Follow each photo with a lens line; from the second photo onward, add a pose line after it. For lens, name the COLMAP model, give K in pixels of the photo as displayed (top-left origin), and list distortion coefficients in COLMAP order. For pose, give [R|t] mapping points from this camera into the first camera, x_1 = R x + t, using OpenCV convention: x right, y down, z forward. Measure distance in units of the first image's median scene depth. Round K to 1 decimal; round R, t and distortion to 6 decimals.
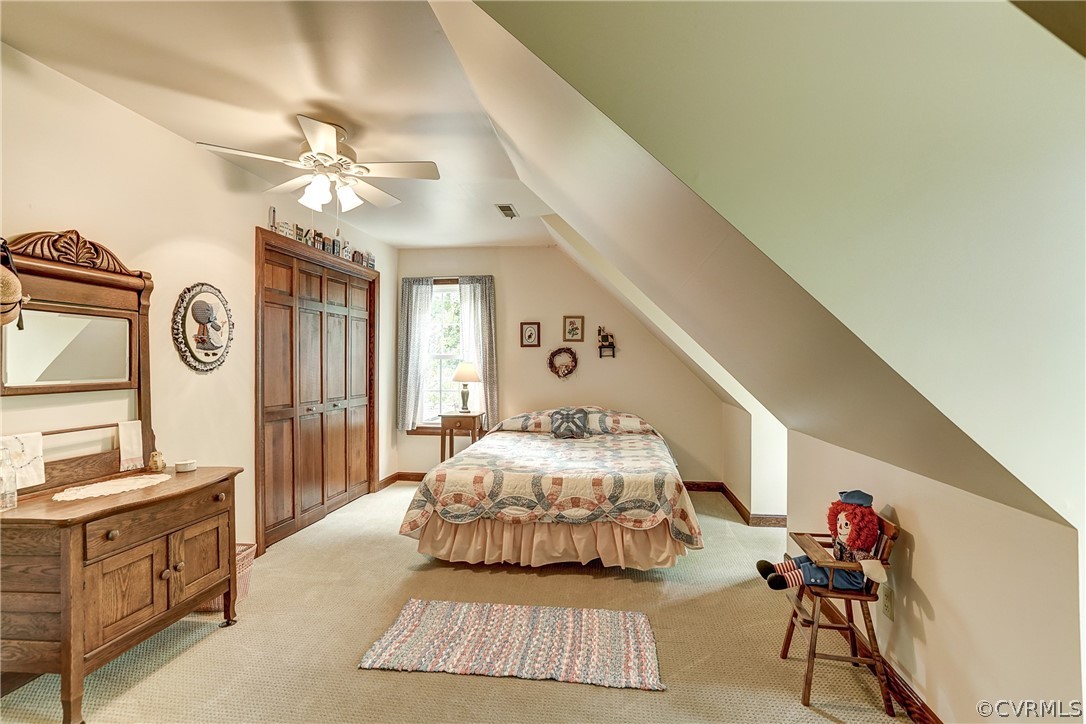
lens RADIAL K [[517.1, 0, 533.4], [0, 517.1, 358.7], [0, 0, 1]] dist [-0.059103, 0.032914]
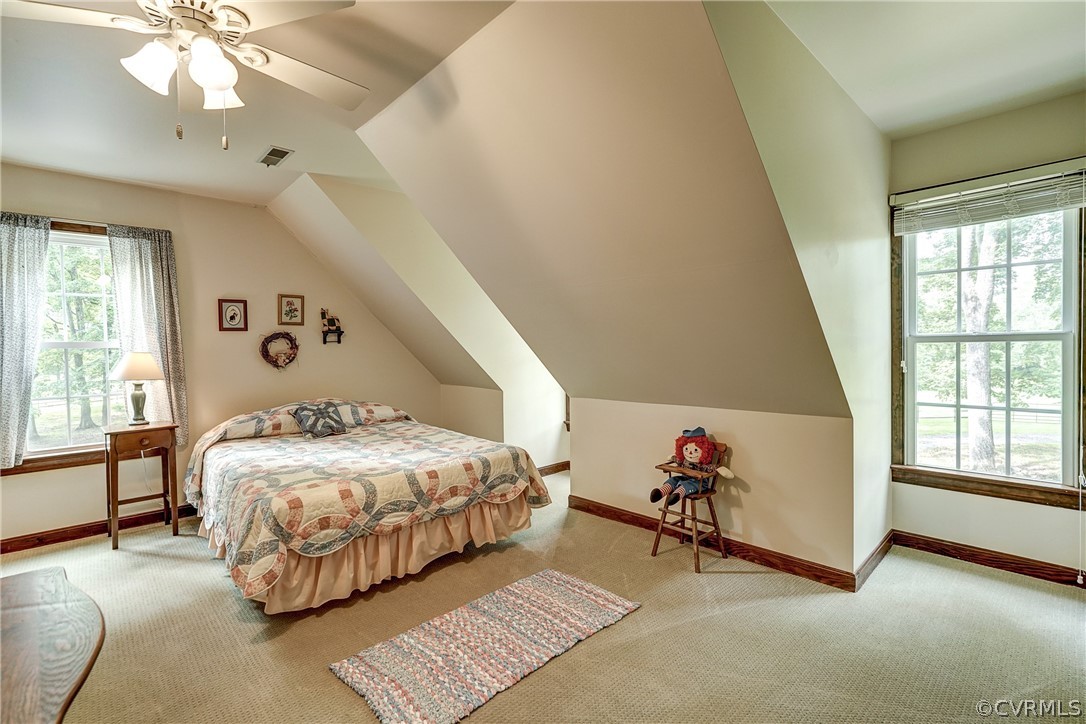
lens RADIAL K [[517.1, 0, 533.4], [0, 517.1, 358.7], [0, 0, 1]] dist [-0.059103, 0.032914]
pose [[0.614913, -0.029956, 0.788026, -0.547007], [0.009910, 0.999493, 0.030262, 0.000843], [-0.788533, -0.010799, 0.614898, 0.270355]]
